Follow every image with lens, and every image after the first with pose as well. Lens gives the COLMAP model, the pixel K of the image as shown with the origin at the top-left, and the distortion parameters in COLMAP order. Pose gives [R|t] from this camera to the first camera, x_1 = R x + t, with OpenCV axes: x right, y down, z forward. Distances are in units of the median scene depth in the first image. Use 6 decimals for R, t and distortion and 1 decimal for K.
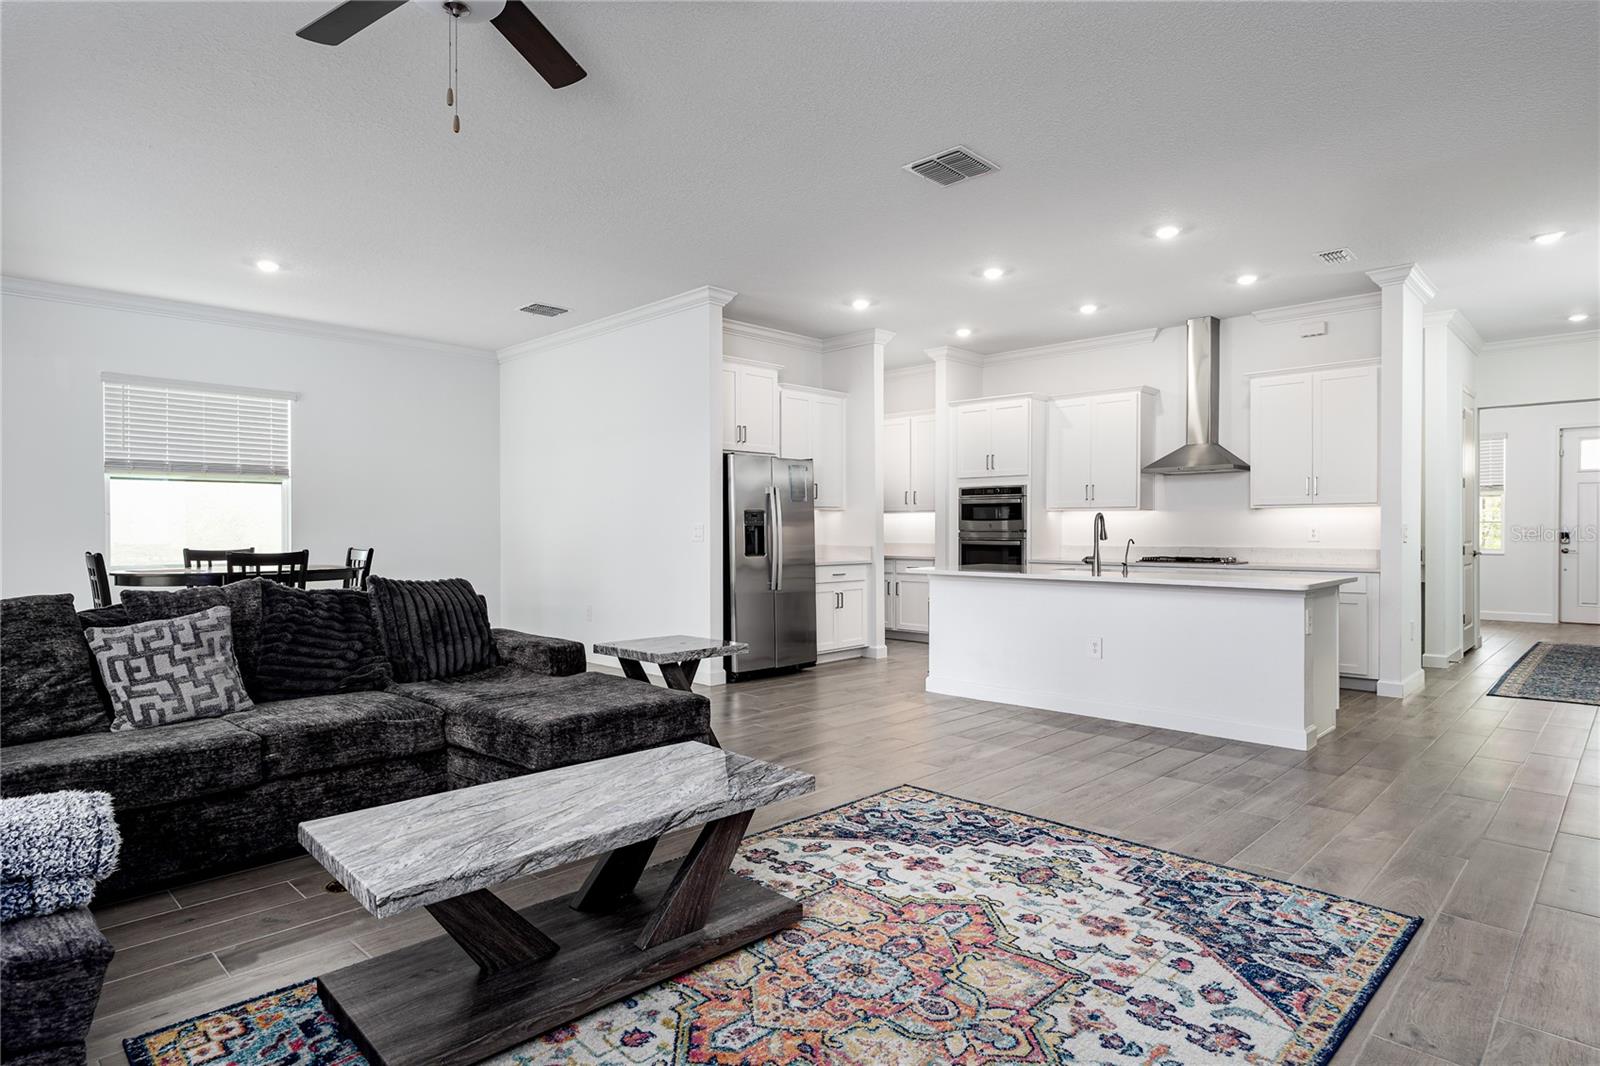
lens RADIAL K [[874.1, 0, 795.6], [0, 874.1, 534.5], [0, 0, 1]] dist [-0.008081, 0.002341]
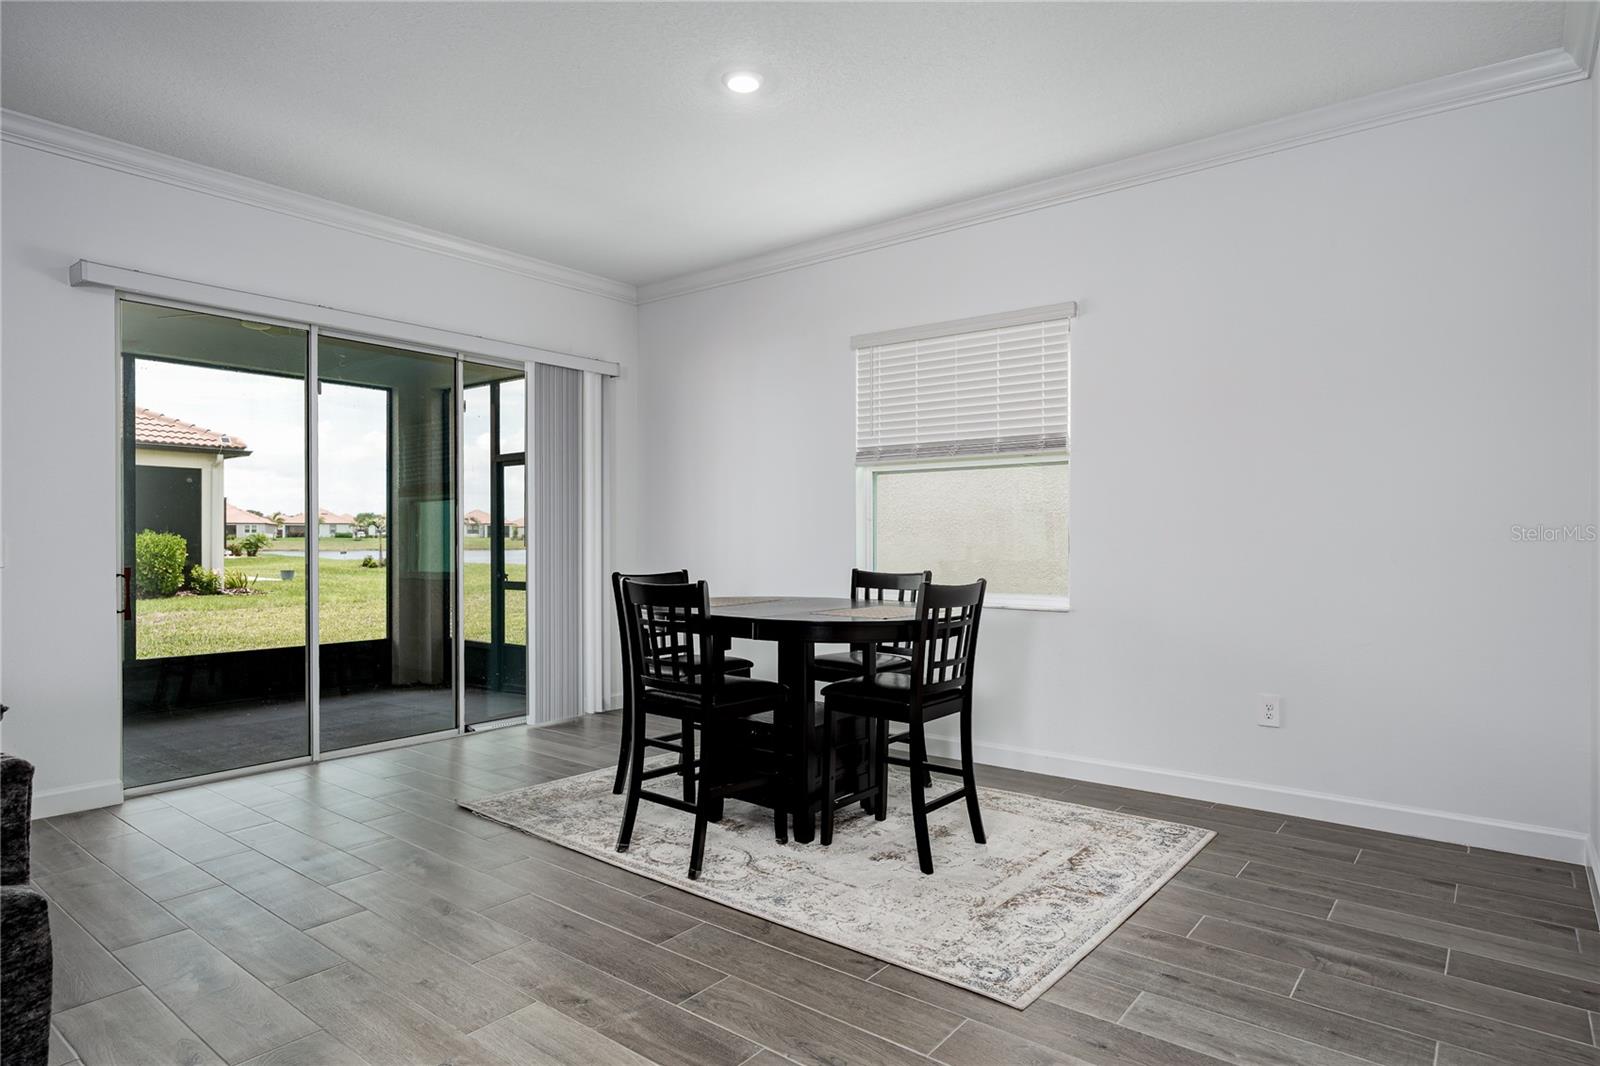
lens RADIAL K [[874.1, 0, 798.8], [0, 874.1, 535.9], [0, 0, 1]] dist [-0.008081, 0.002341]
pose [[0.090091, -0.002162, -0.995931, -0.045183], [-0.007955, 0.999964, -0.002890, -0.014622], [0.995902, 0.008183, 0.090070, 1.716833]]
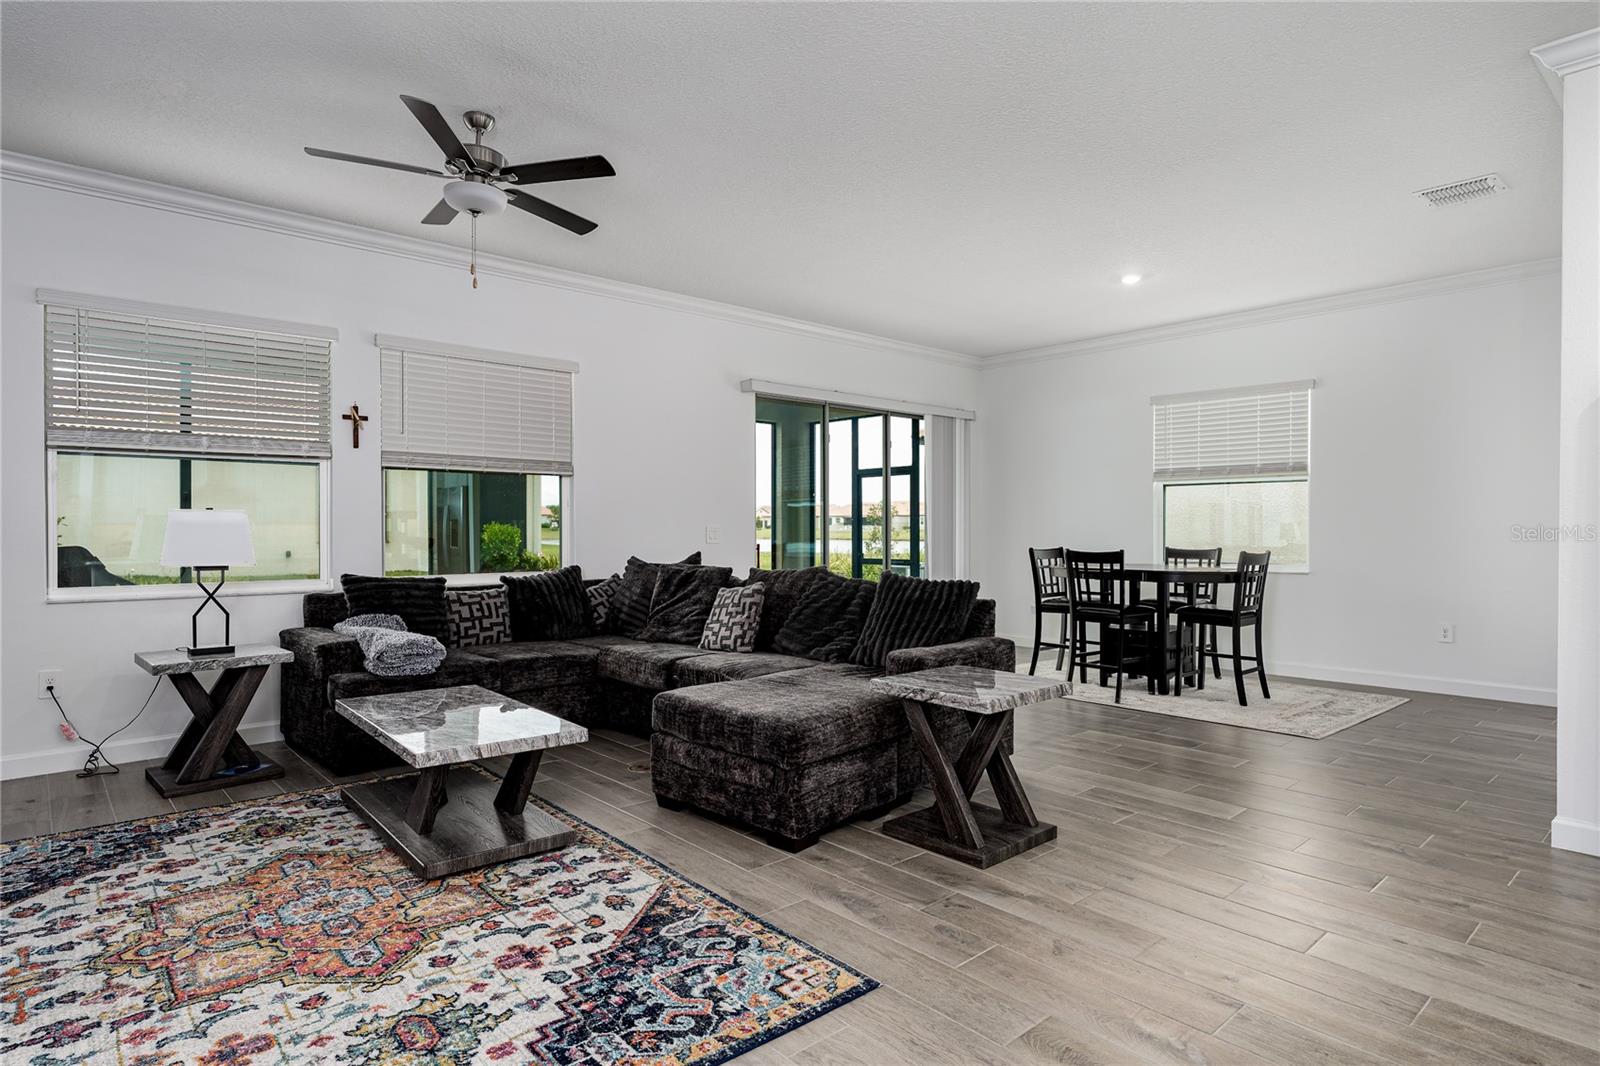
lens RADIAL K [[874.1, 0, 806.0], [0, 874.1, 533.6], [0, 0, 1]] dist [-0.008081, 0.002341]
pose [[-0.061450, 0.007444, -0.998082, 0.825504], [-0.007025, 0.999944, 0.007890, -0.012315], [0.998085, 0.007497, -0.061394, 1.175167]]
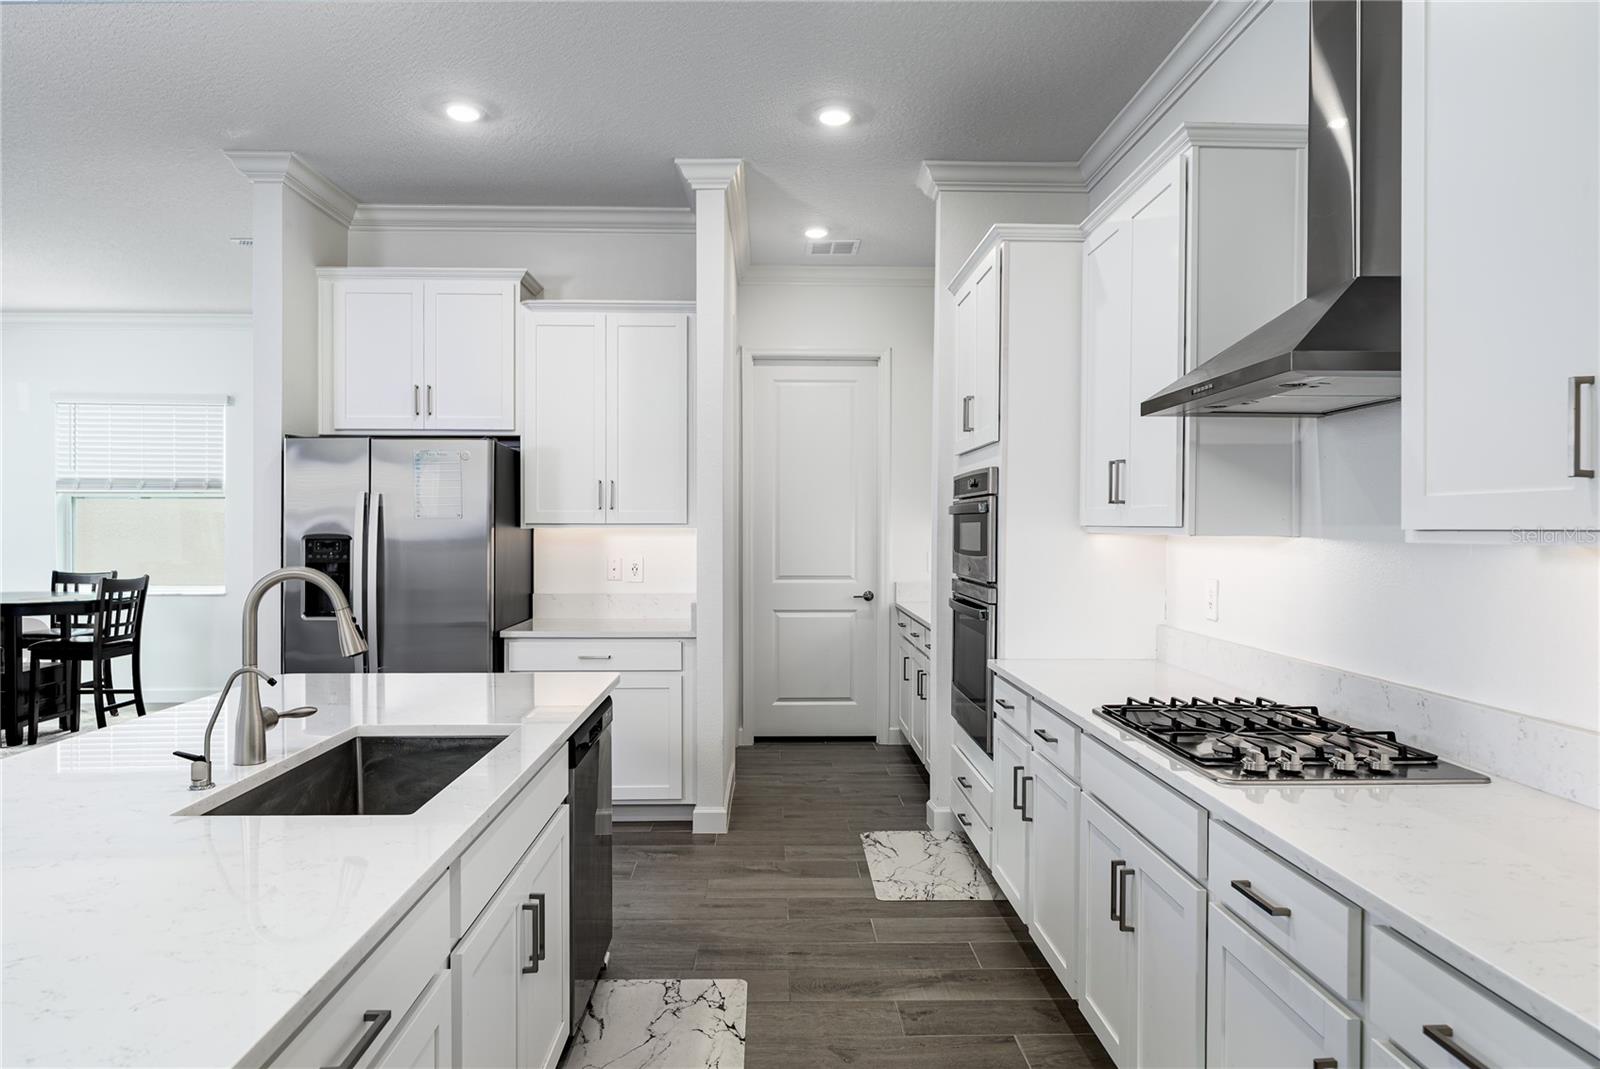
lens RADIAL K [[1001.3, 0, 806.3], [0, 1001.3, 533.8], [0, 0, 1]] dist [-0.004214, -0.011169]
pose [[0.717150, 0.009052, -0.696860, 1.248991], [-0.009589, 0.999949, 0.003121, -0.068680], [0.696853, 0.004444, 0.717200, 1.519560]]
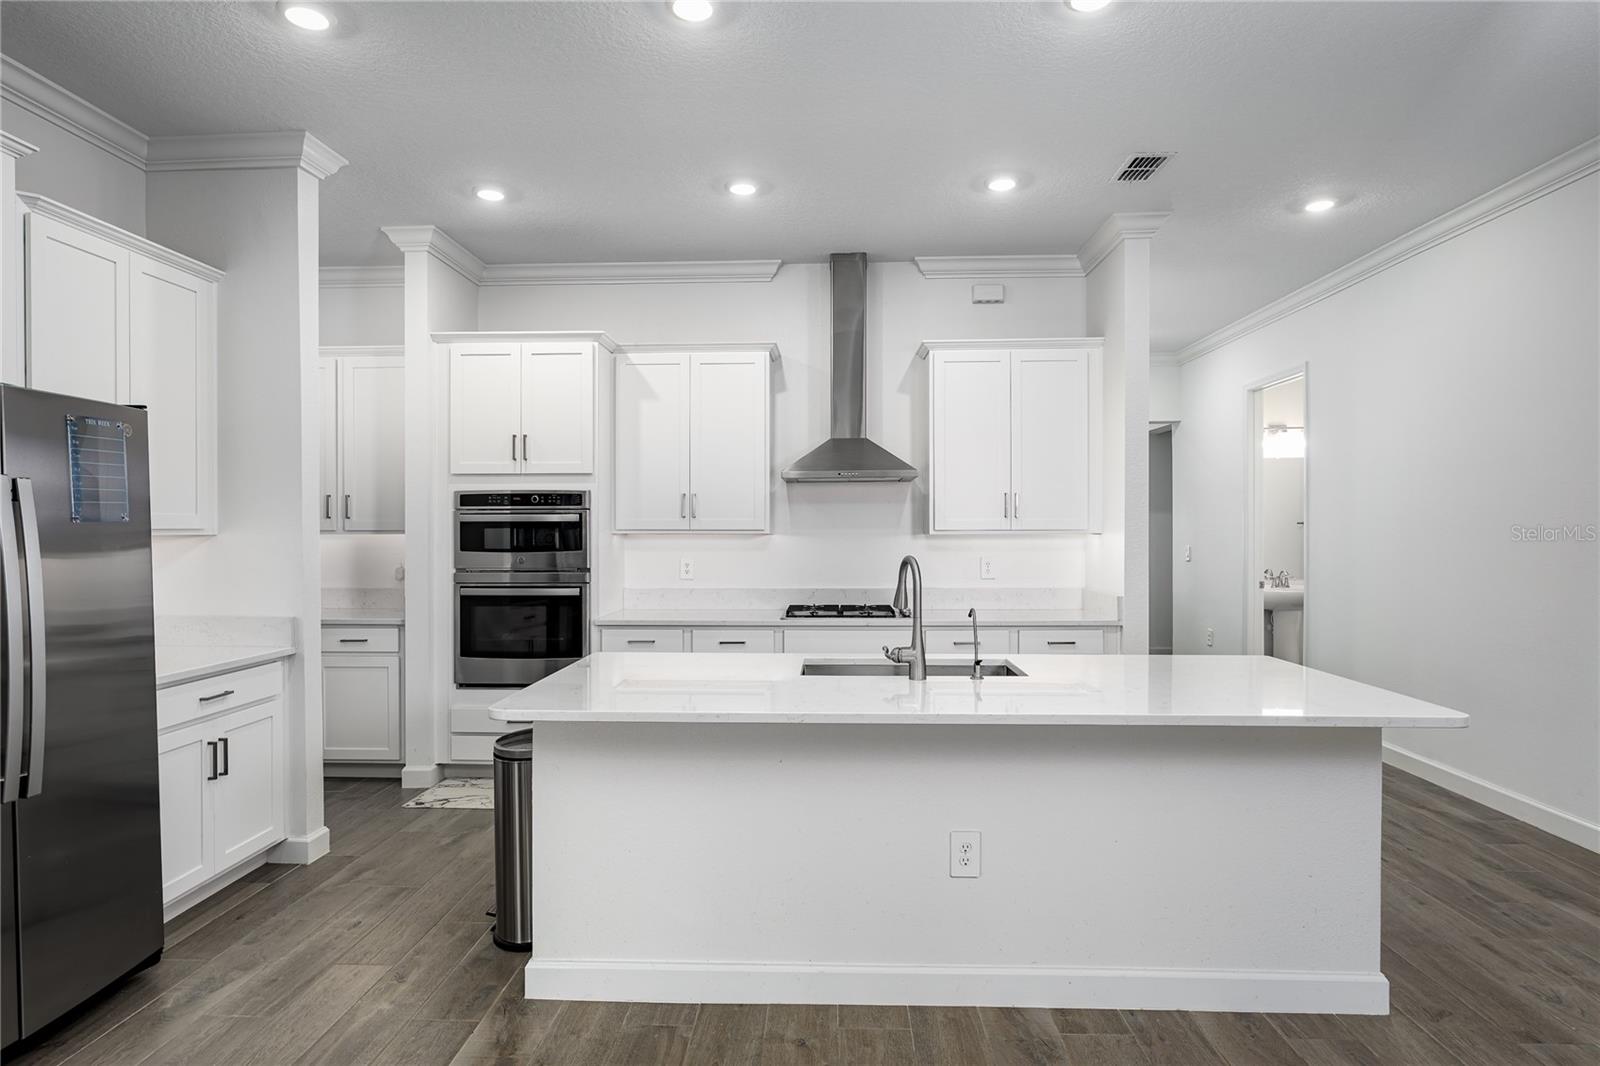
lens RADIAL K [[874.1, 0, 802.0], [0, 874.1, 530.8], [0, 0, 1]] dist [-0.008081, 0.002341]
pose [[0.740374, -0.001866, 0.672193, -0.050611], [0.008078, 0.999949, -0.006122, -0.062766], [-0.672147, 0.009962, 0.740351, 1.169397]]
